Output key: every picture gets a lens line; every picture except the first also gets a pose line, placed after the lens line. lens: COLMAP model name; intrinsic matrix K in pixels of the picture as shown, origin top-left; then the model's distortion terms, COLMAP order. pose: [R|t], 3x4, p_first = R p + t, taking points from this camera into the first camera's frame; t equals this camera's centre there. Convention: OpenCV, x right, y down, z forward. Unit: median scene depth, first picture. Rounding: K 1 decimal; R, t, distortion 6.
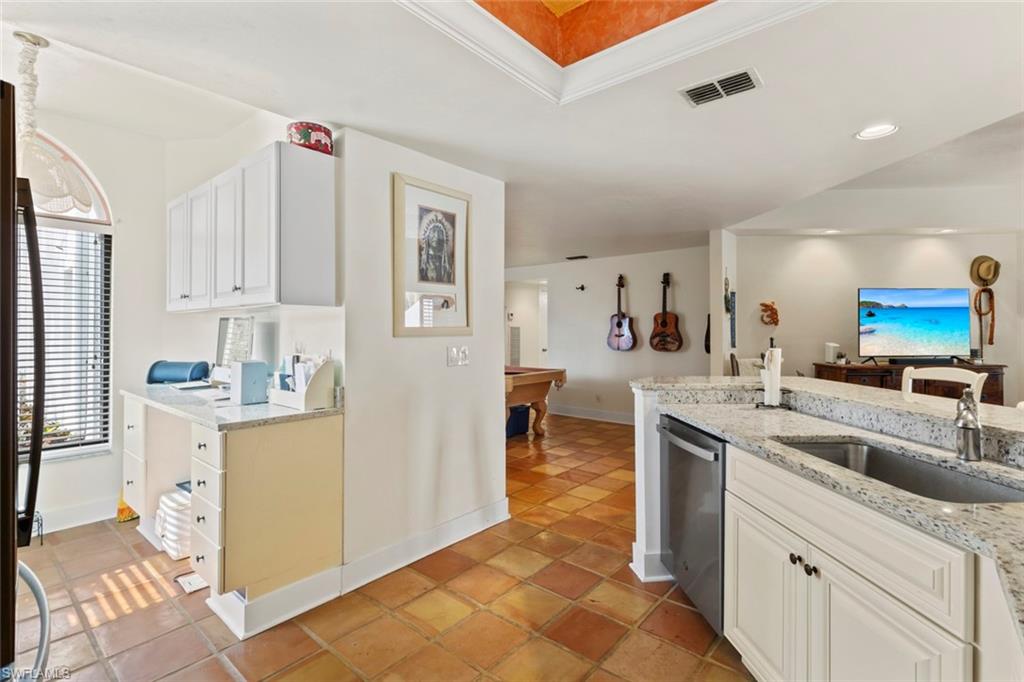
lens RADIAL K [[475.3, 0, 502.6], [0, 475.3, 325.9], [0, 0, 1]] dist [0.001990, 0.000737]
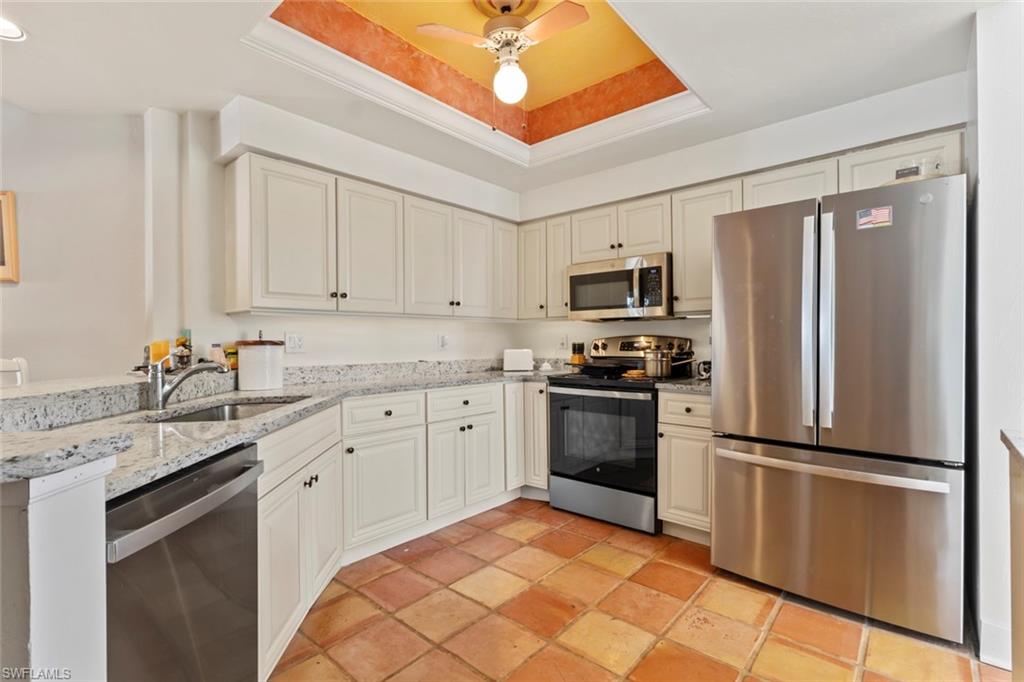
lens RADIAL K [[475.3, 0, 513.1], [0, 475.3, 346.2], [0, 0, 1]] dist [0.001990, 0.000737]
pose [[-0.999893, 0.011212, -0.009396, 0.036512], [0.011201, 0.999936, 0.001244, 0.061477], [0.009409, 0.001139, -0.999955, 1.092955]]
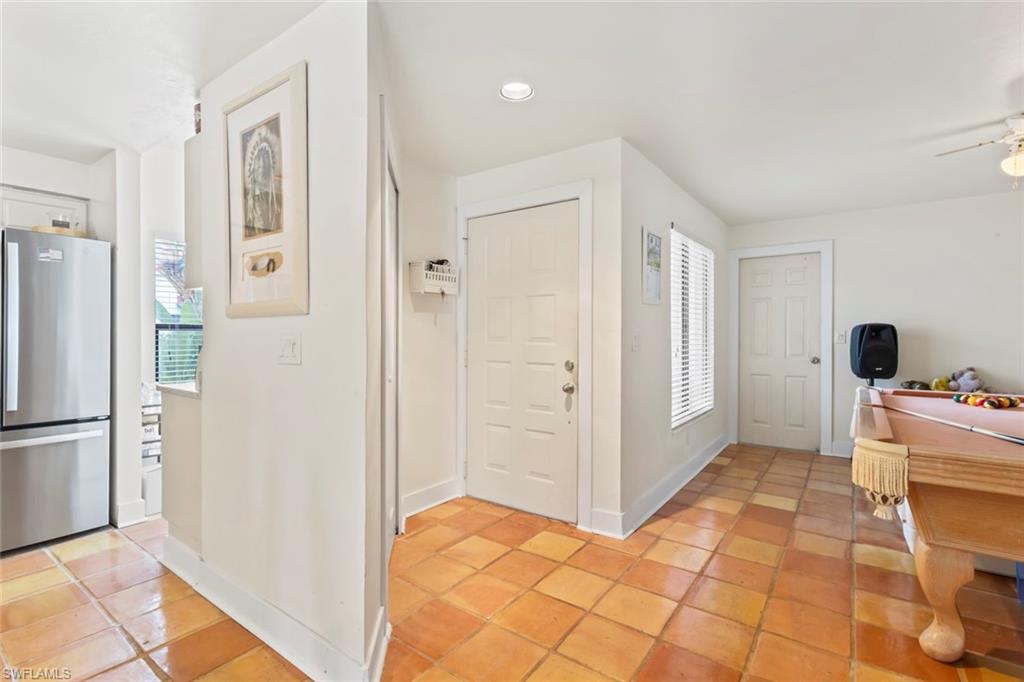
lens RADIAL K [[475.3, 0, 514.1], [0, 475.3, 339.5], [0, 0, 1]] dist [0.001990, 0.000737]
pose [[0.110592, 0.008954, -0.993826, 0.536969], [-0.001489, 0.999960, 0.008844, 0.045841], [0.993865, 0.000501, 0.110601, 1.228519]]
